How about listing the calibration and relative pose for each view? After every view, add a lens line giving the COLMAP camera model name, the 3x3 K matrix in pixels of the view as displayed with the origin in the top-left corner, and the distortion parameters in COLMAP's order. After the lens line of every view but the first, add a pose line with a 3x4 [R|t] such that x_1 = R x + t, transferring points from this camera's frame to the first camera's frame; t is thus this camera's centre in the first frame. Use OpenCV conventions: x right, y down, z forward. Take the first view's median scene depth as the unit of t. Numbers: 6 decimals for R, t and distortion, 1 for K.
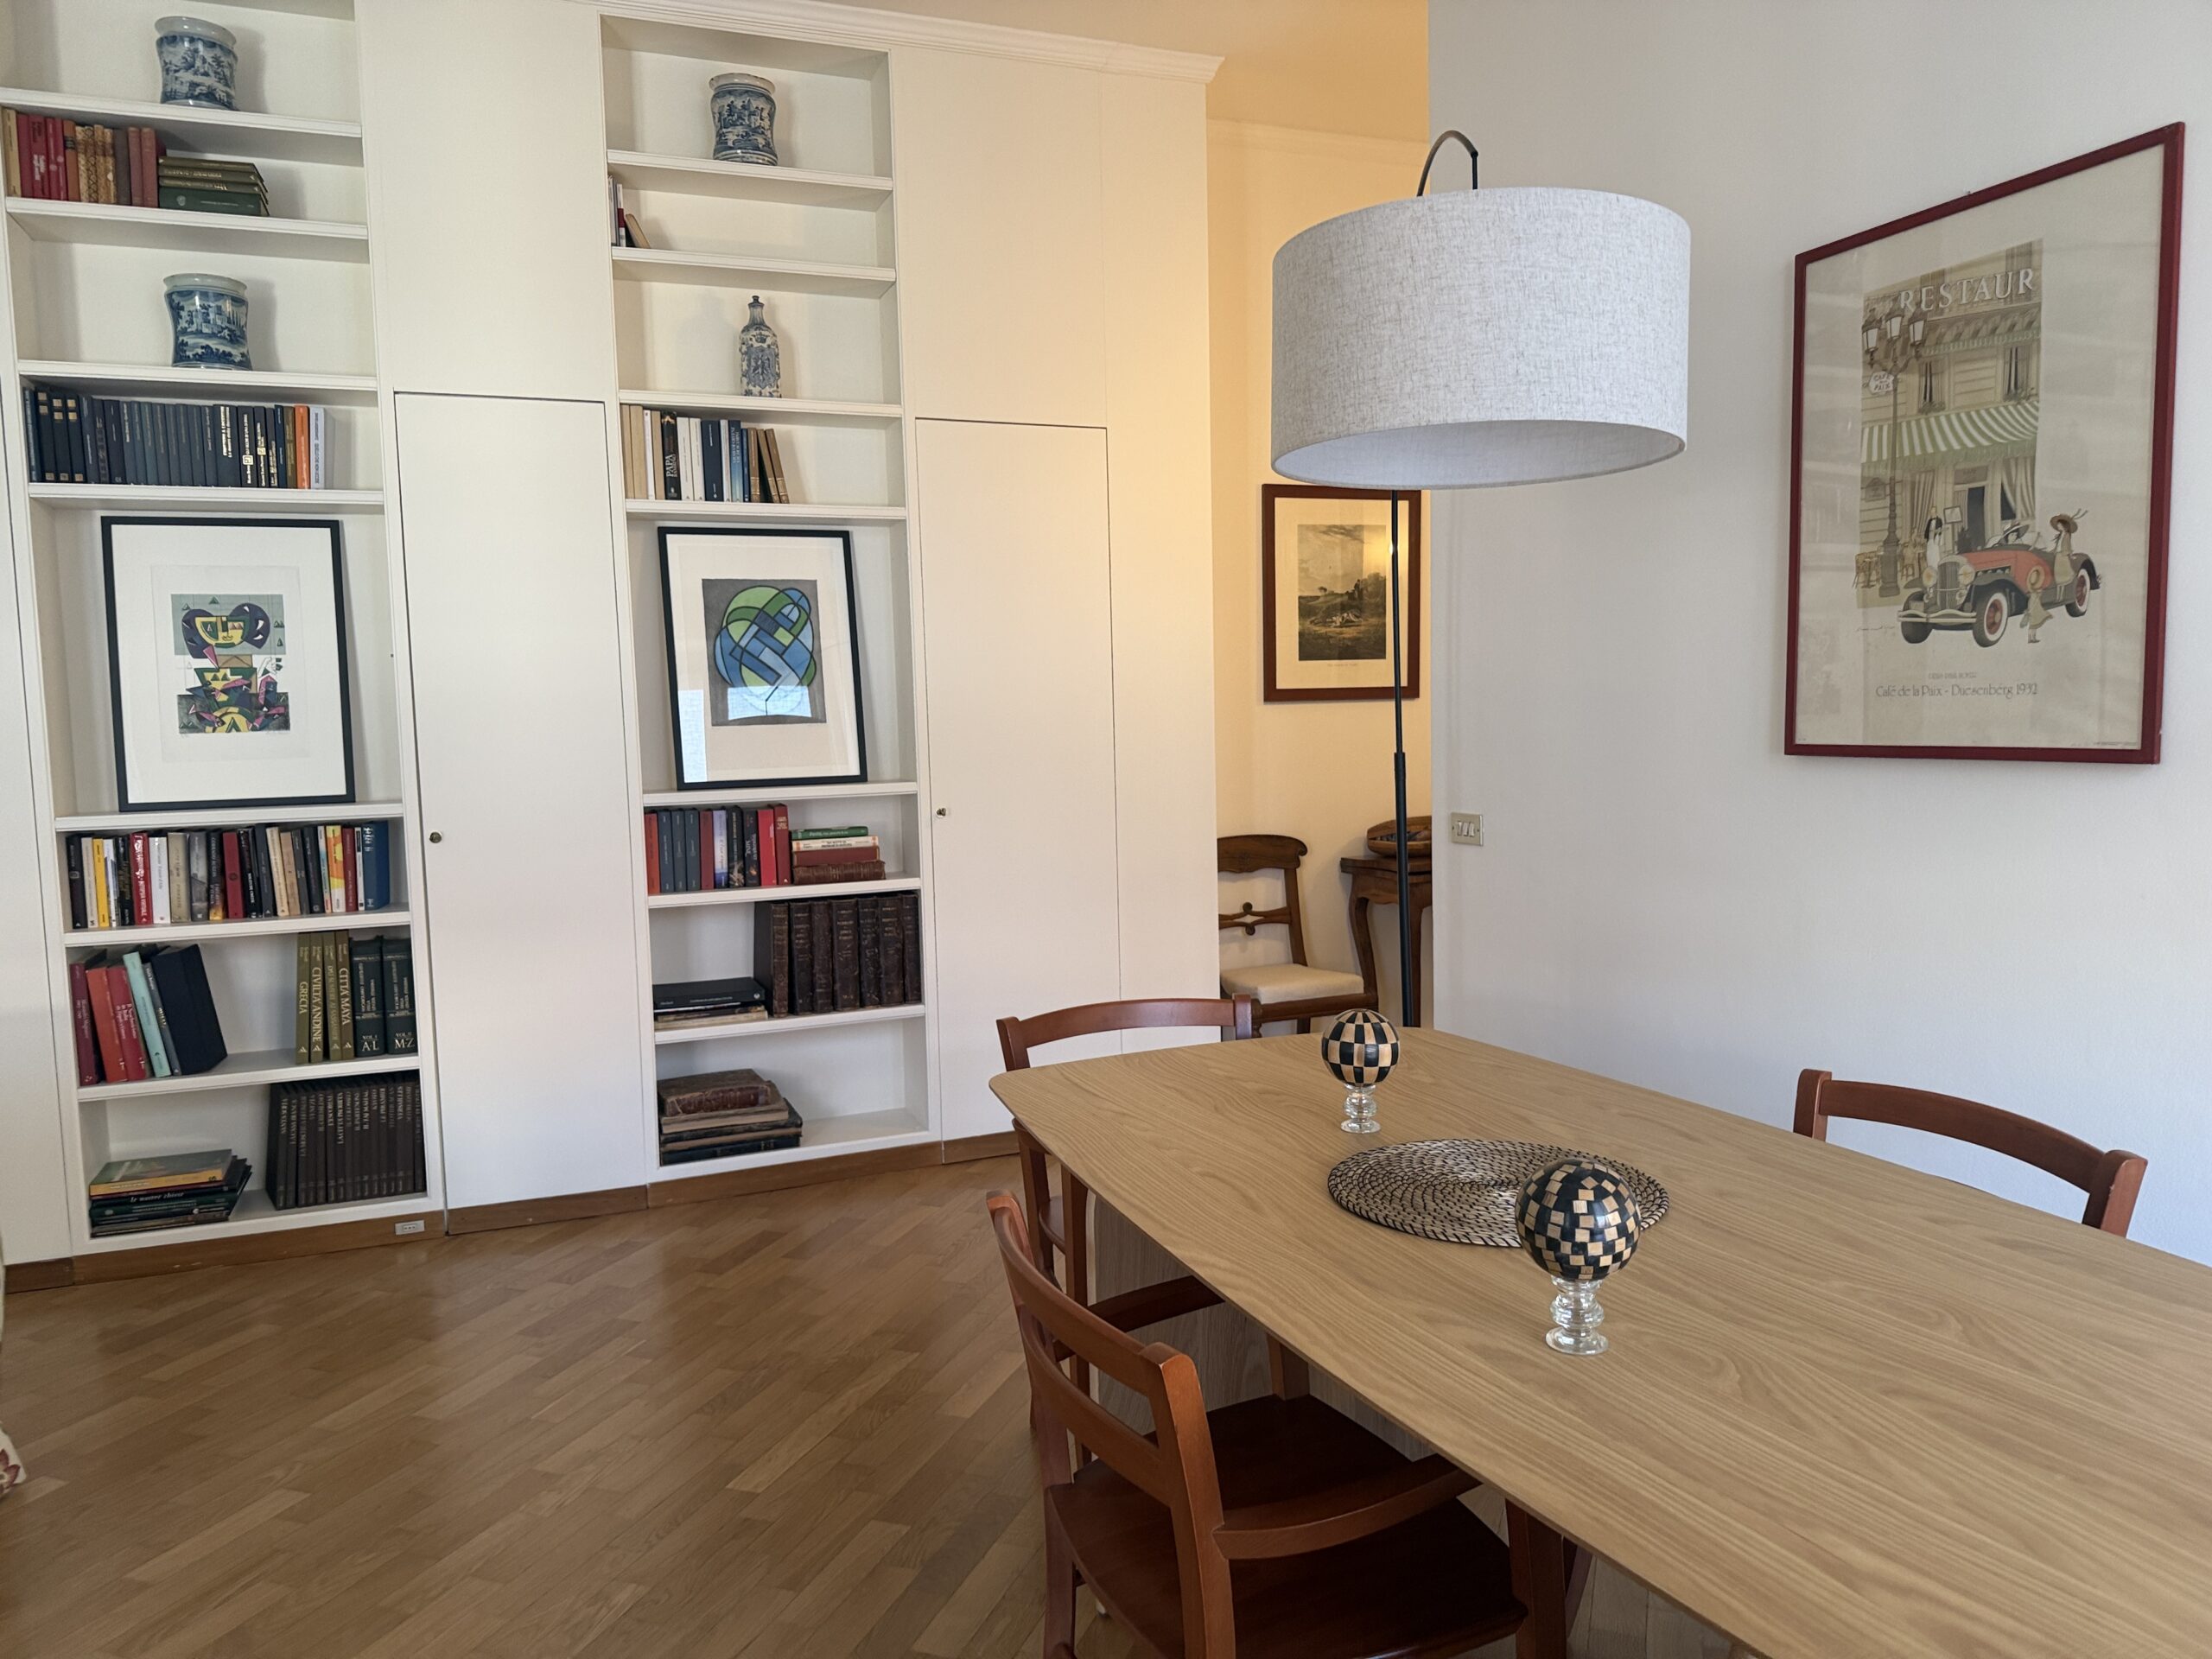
lens RADIAL K [[1557.7, 0, 1112.6], [0, 1557.7, 843.0], [0, 0, 1]] dist [0.052405, -0.063866]
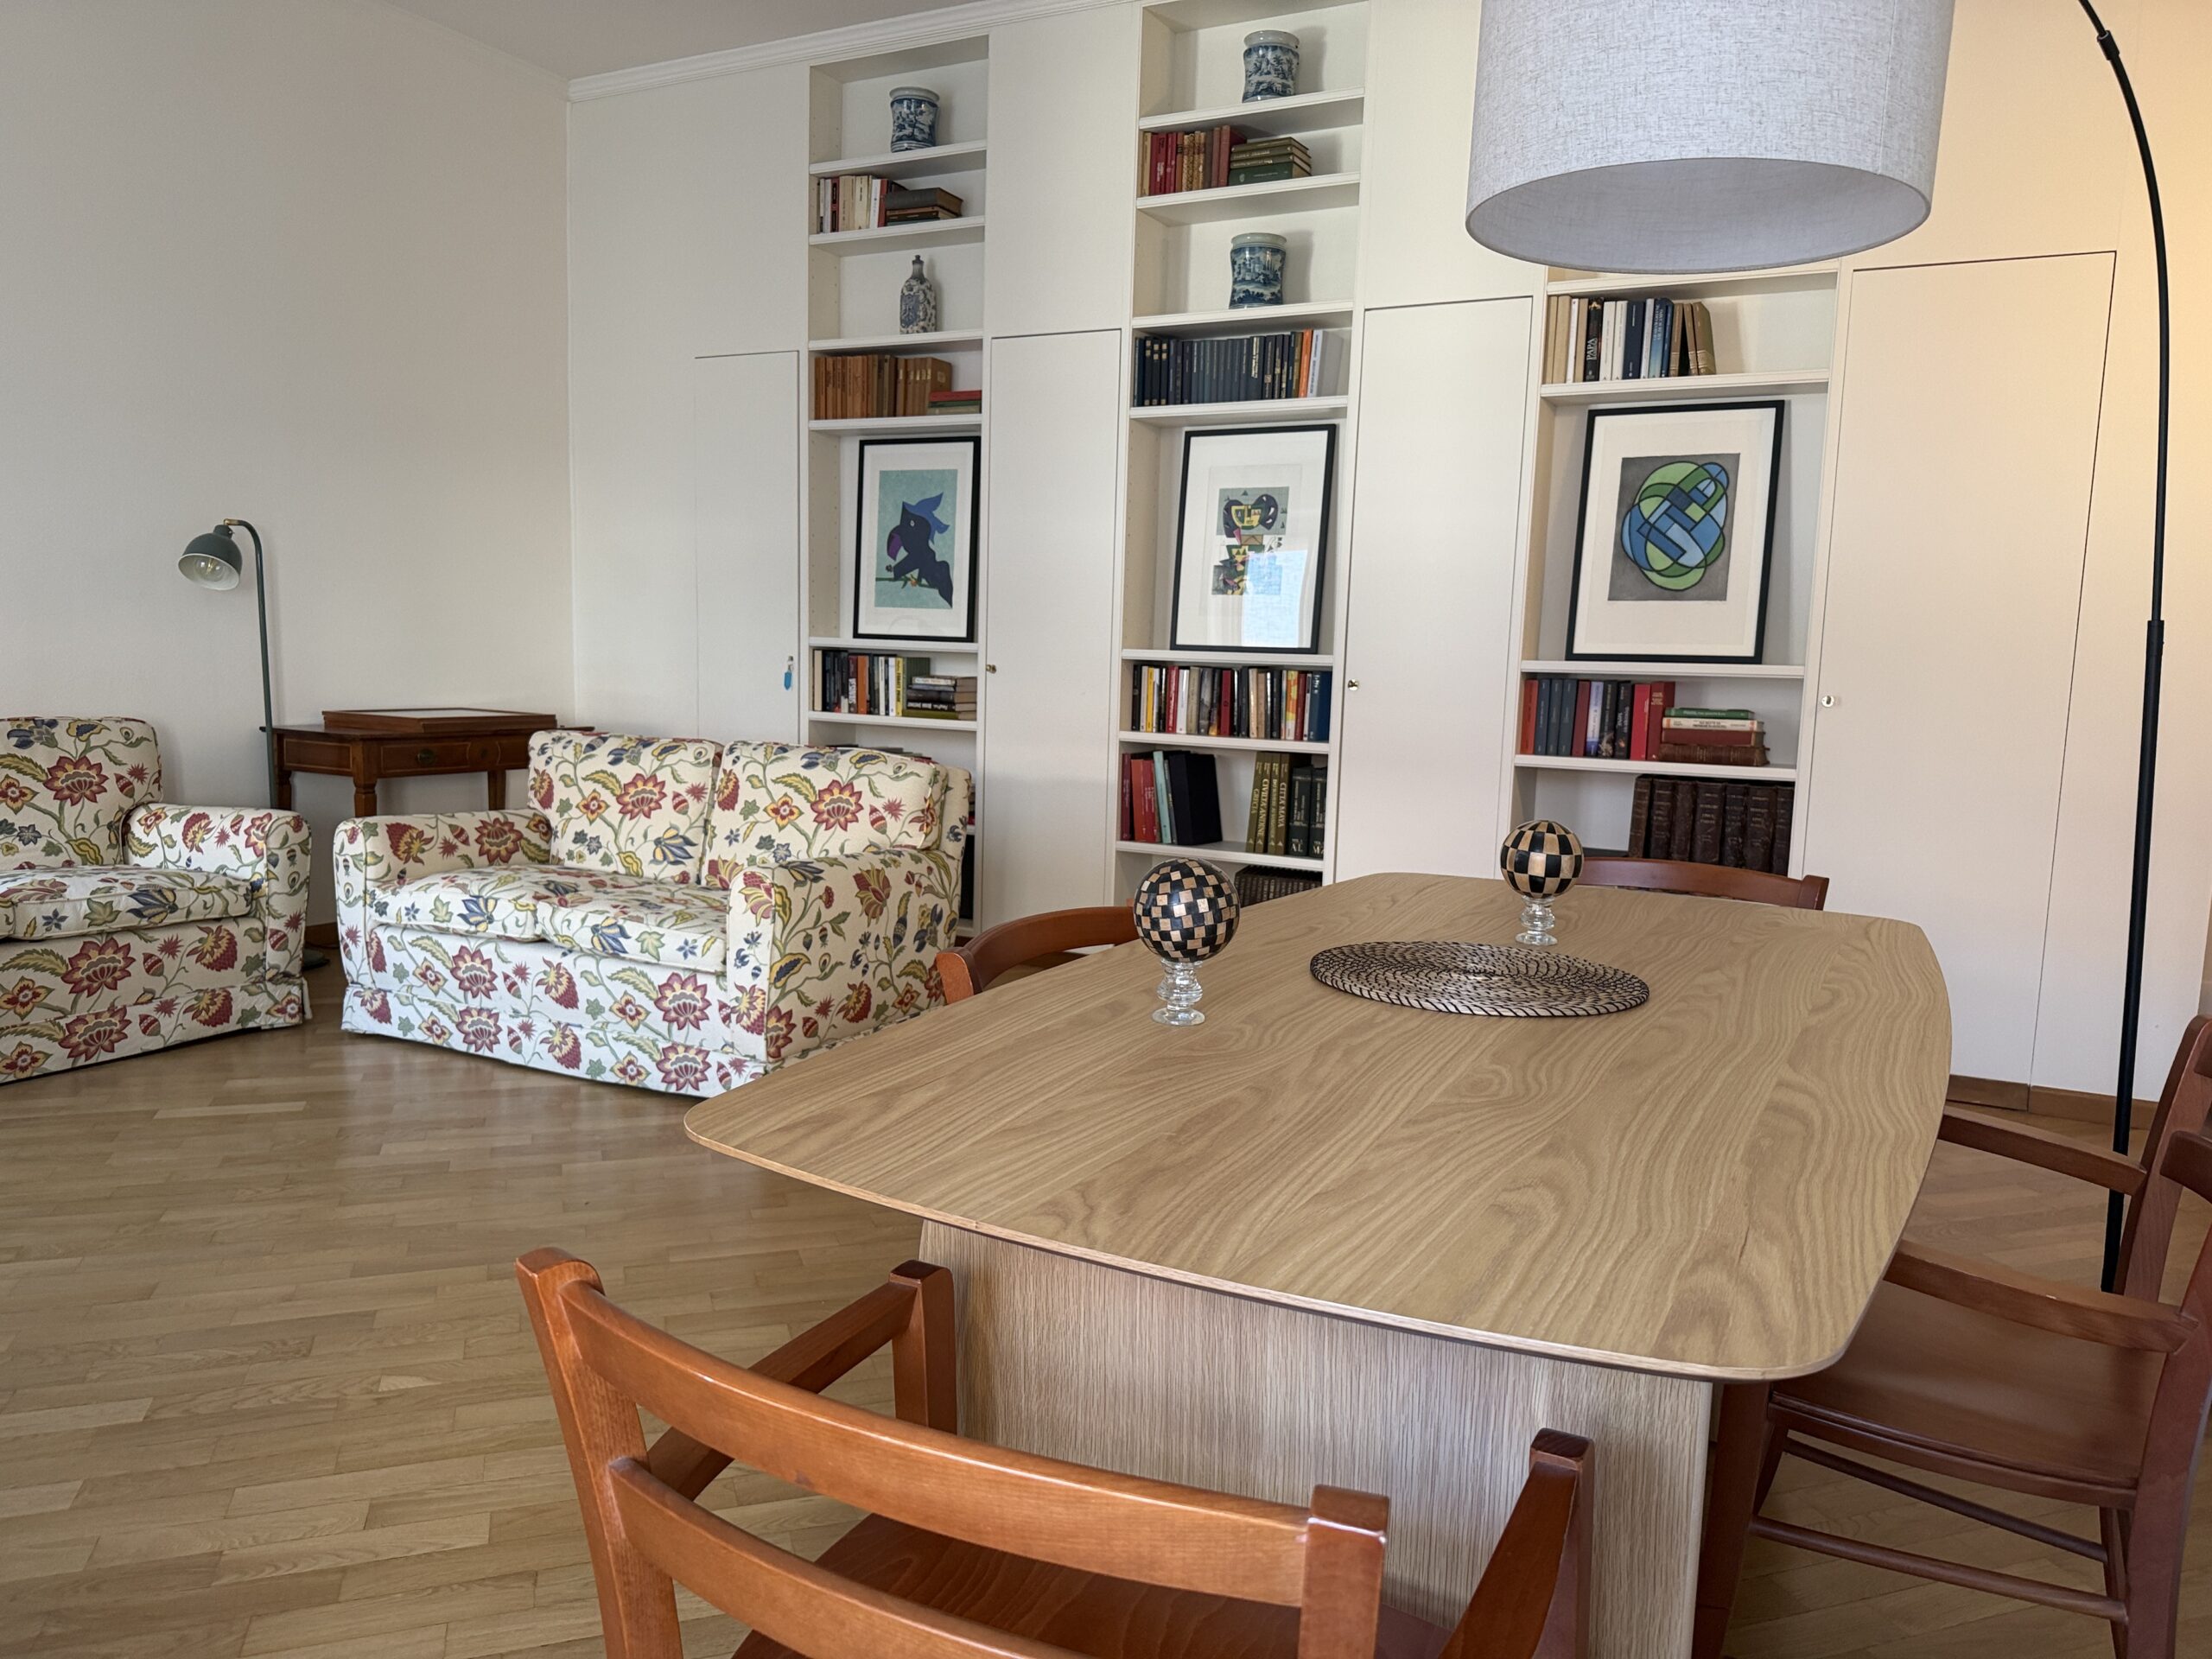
lens RADIAL K [[1557.7, 0, 1098.4], [0, 1557.7, 849.9], [0, 0, 1]] dist [0.052405, -0.063866]
pose [[0.636201, 0.141792, -0.758382, 0.367975], [-0.110778, 0.989570, 0.092085, 0.033228], [0.763529, 0.025427, 0.645273, 0.076589]]
